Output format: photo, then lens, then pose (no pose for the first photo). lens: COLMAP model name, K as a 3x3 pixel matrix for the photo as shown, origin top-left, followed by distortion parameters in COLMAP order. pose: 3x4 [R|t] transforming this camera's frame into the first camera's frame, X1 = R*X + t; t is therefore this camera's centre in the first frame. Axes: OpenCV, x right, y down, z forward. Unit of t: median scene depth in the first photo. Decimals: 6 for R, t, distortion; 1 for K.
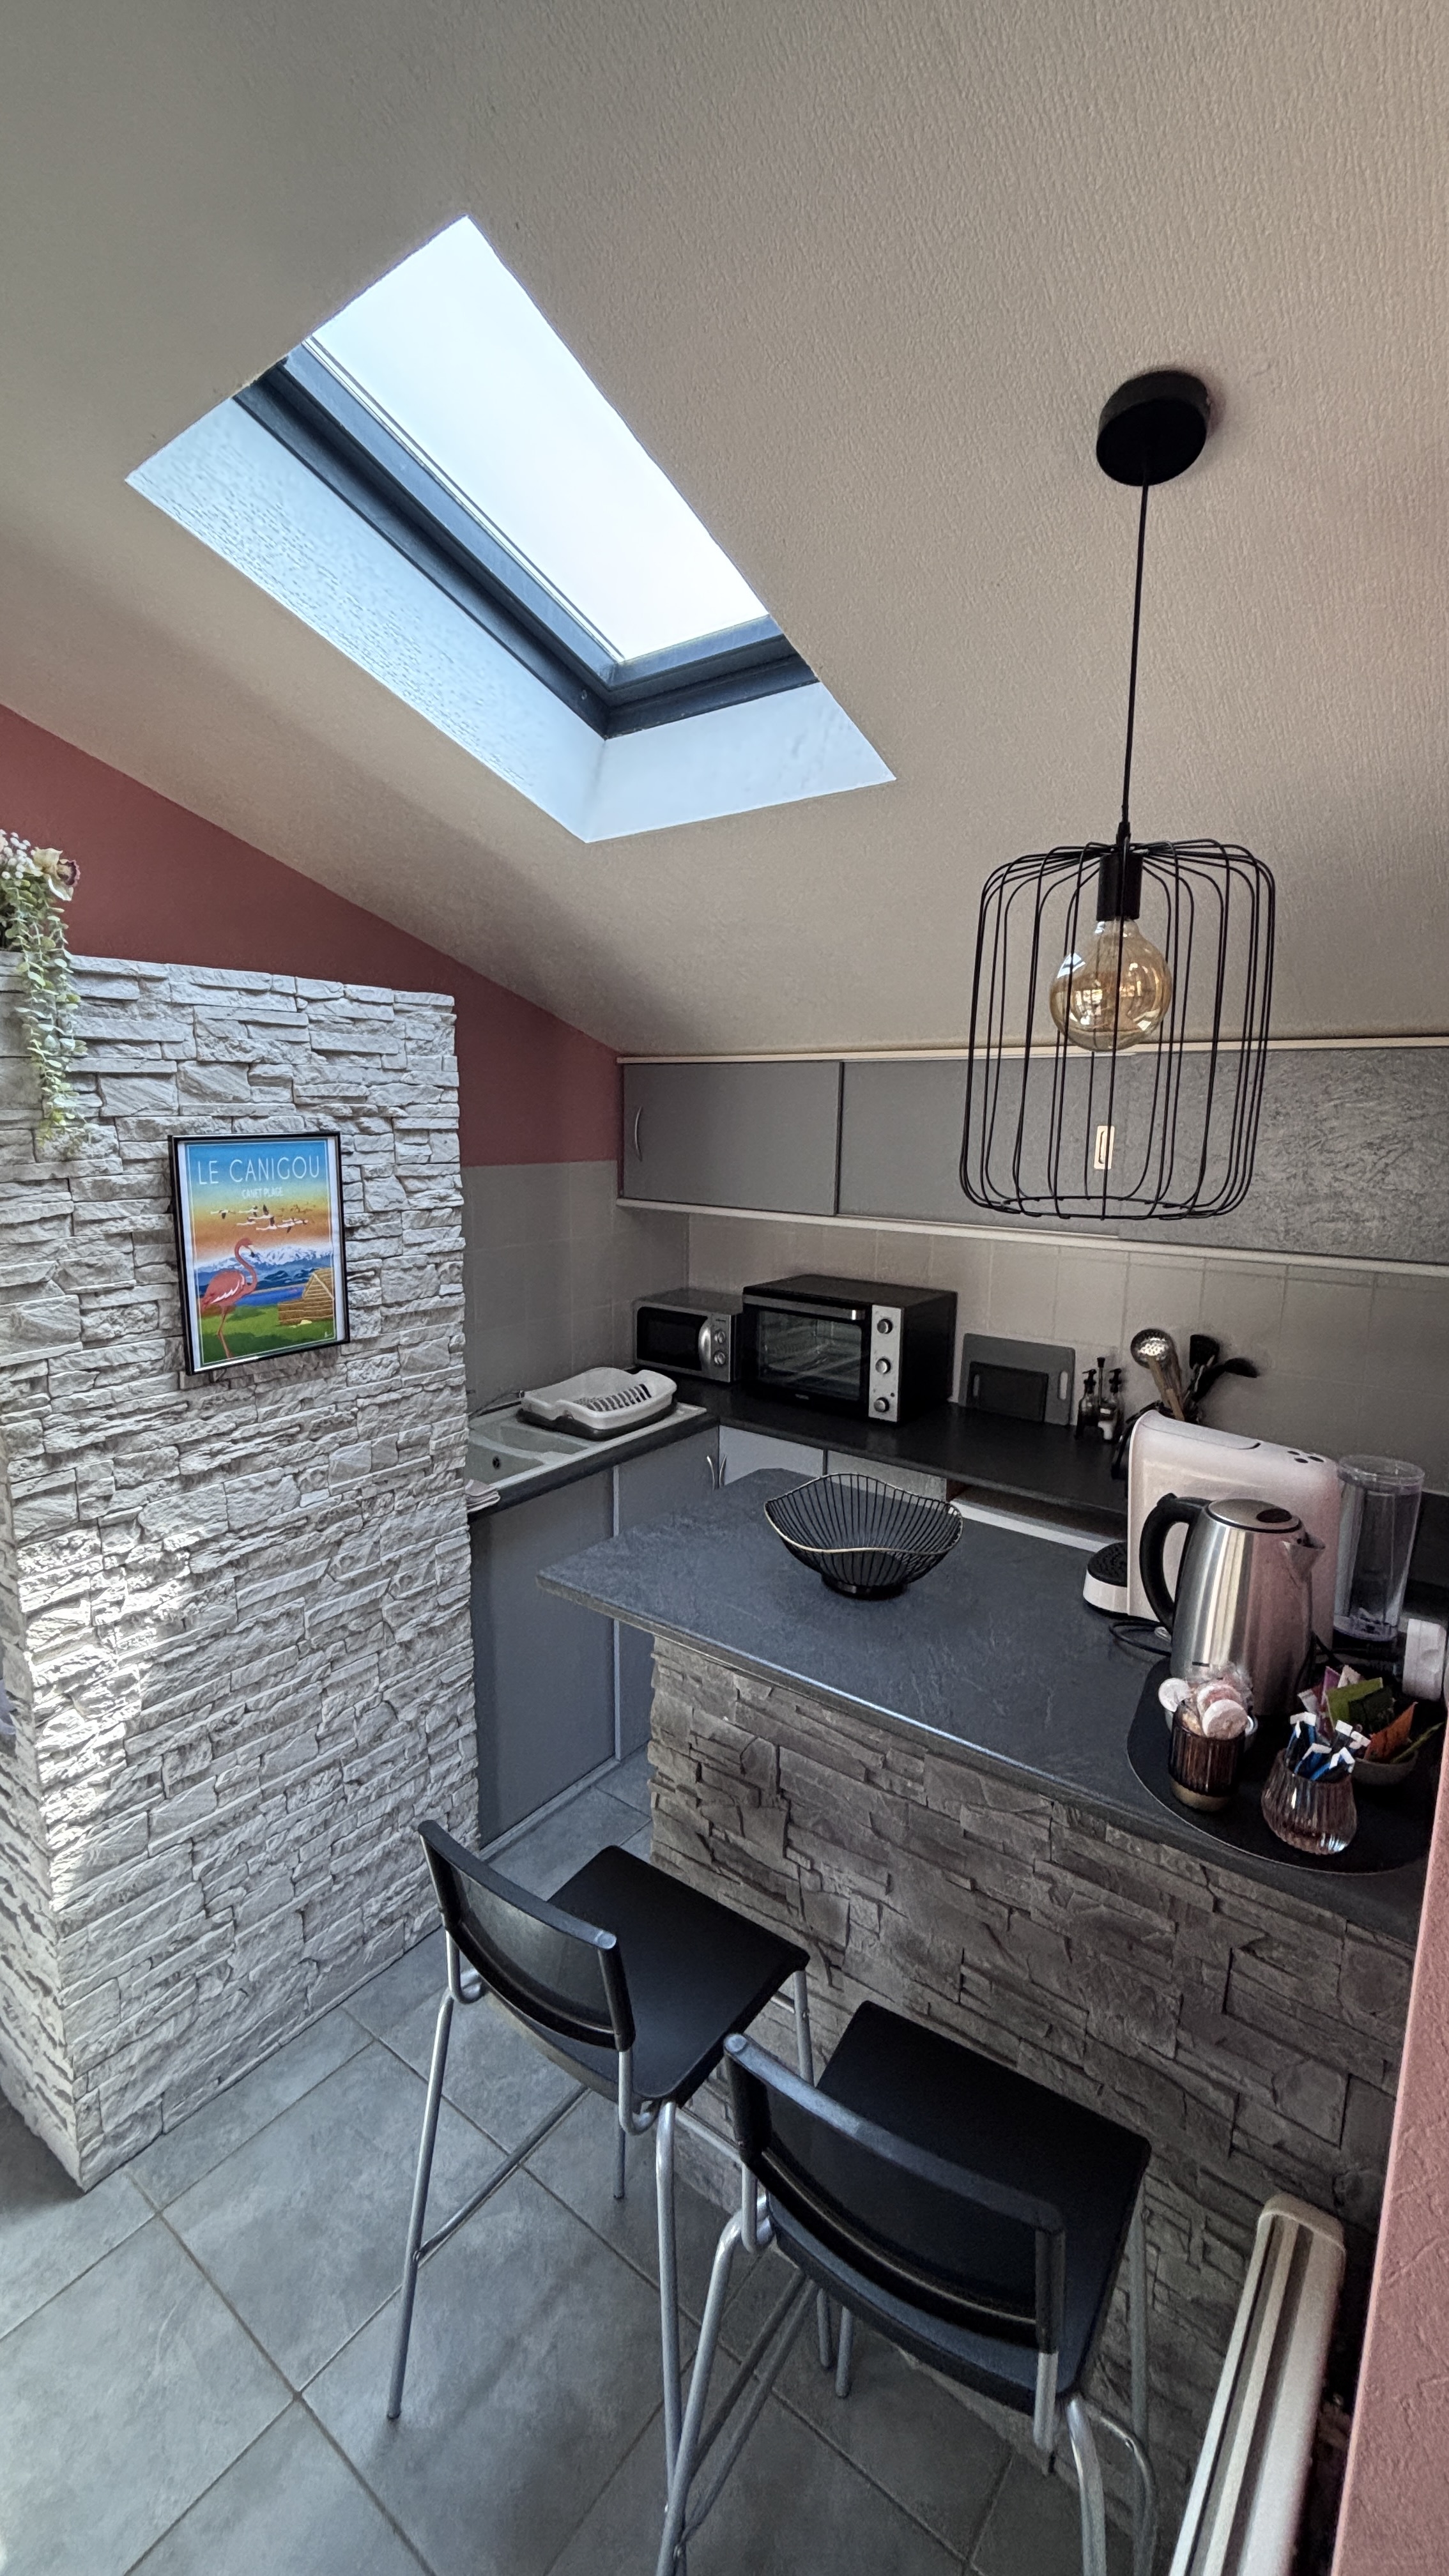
lens RADIAL K [[1072.9, 0, 758.0], [0, 1072.9, 1286.9], [0, 0, 1]] dist [-0.003118, -0.000205]
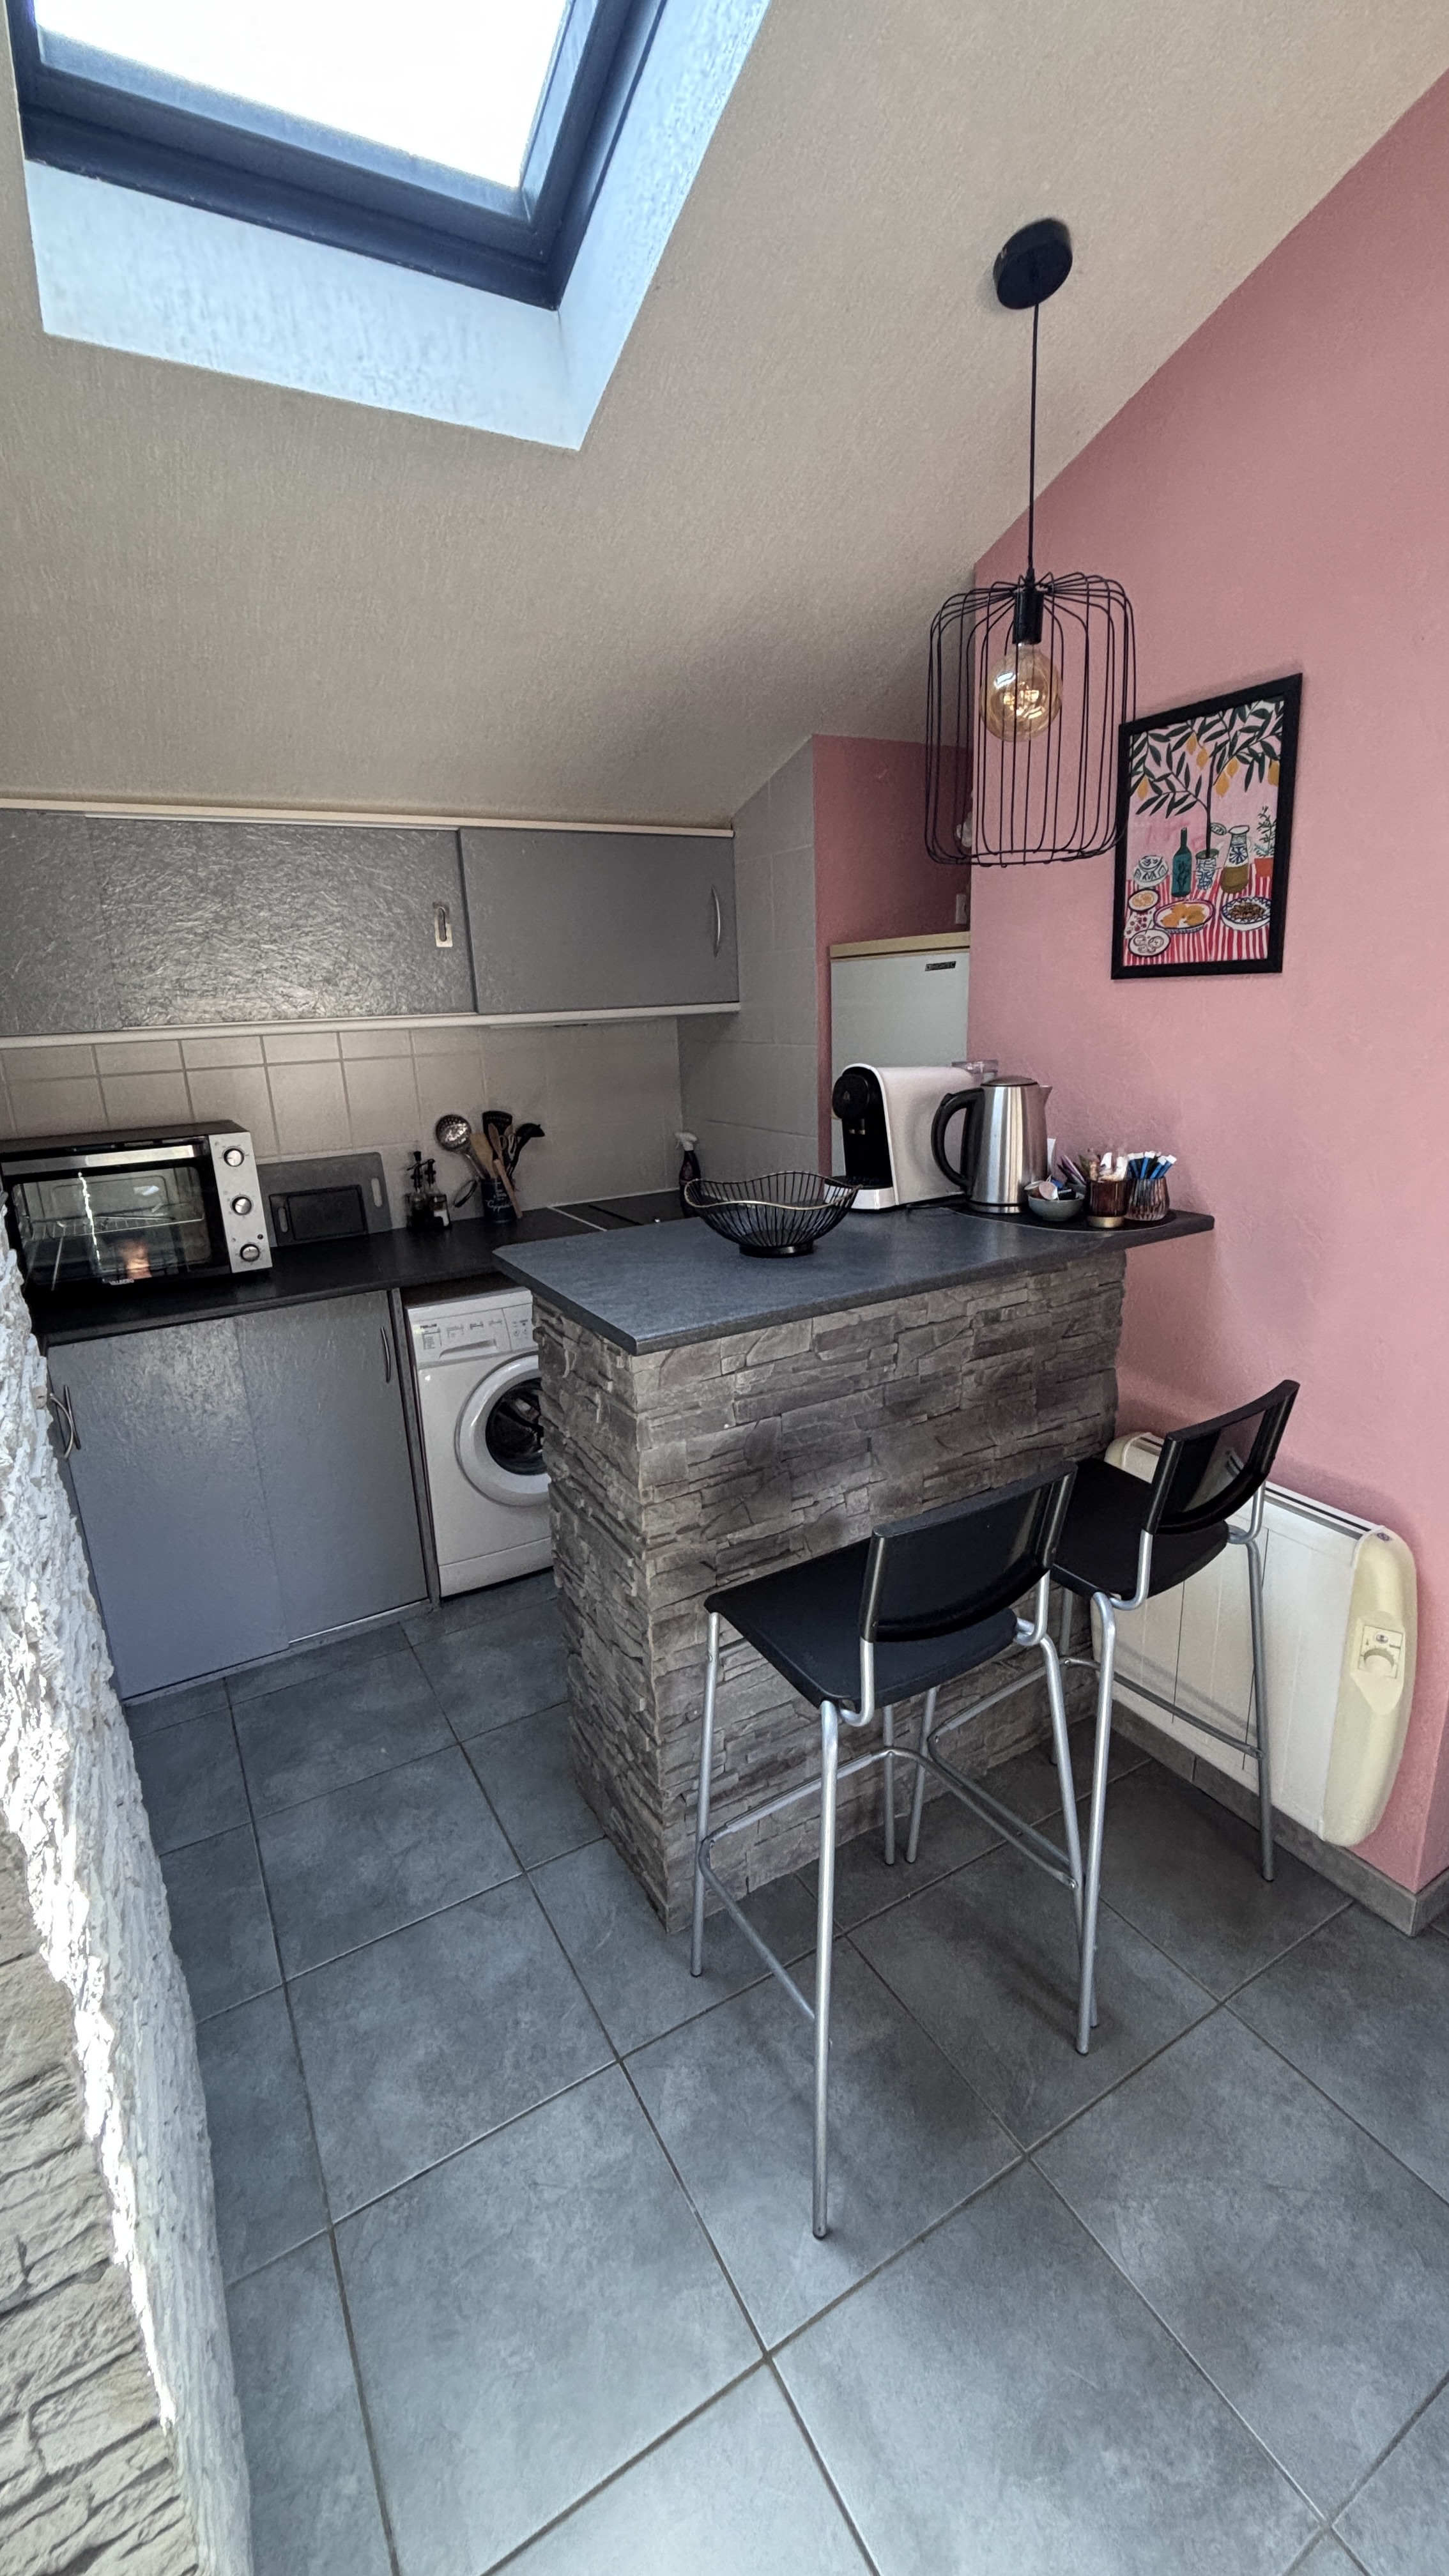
lens RADIAL K [[1072.9, 0, 758.0], [0, 1072.9, 1286.9], [0, 0, 1]] dist [-0.003118, -0.000205]
pose [[0.367639, -0.271971, 0.889311, -0.847860], [0.201704, 0.956836, 0.209238, 0.071360], [-0.907831, 0.102454, 0.406628, 0.531186]]
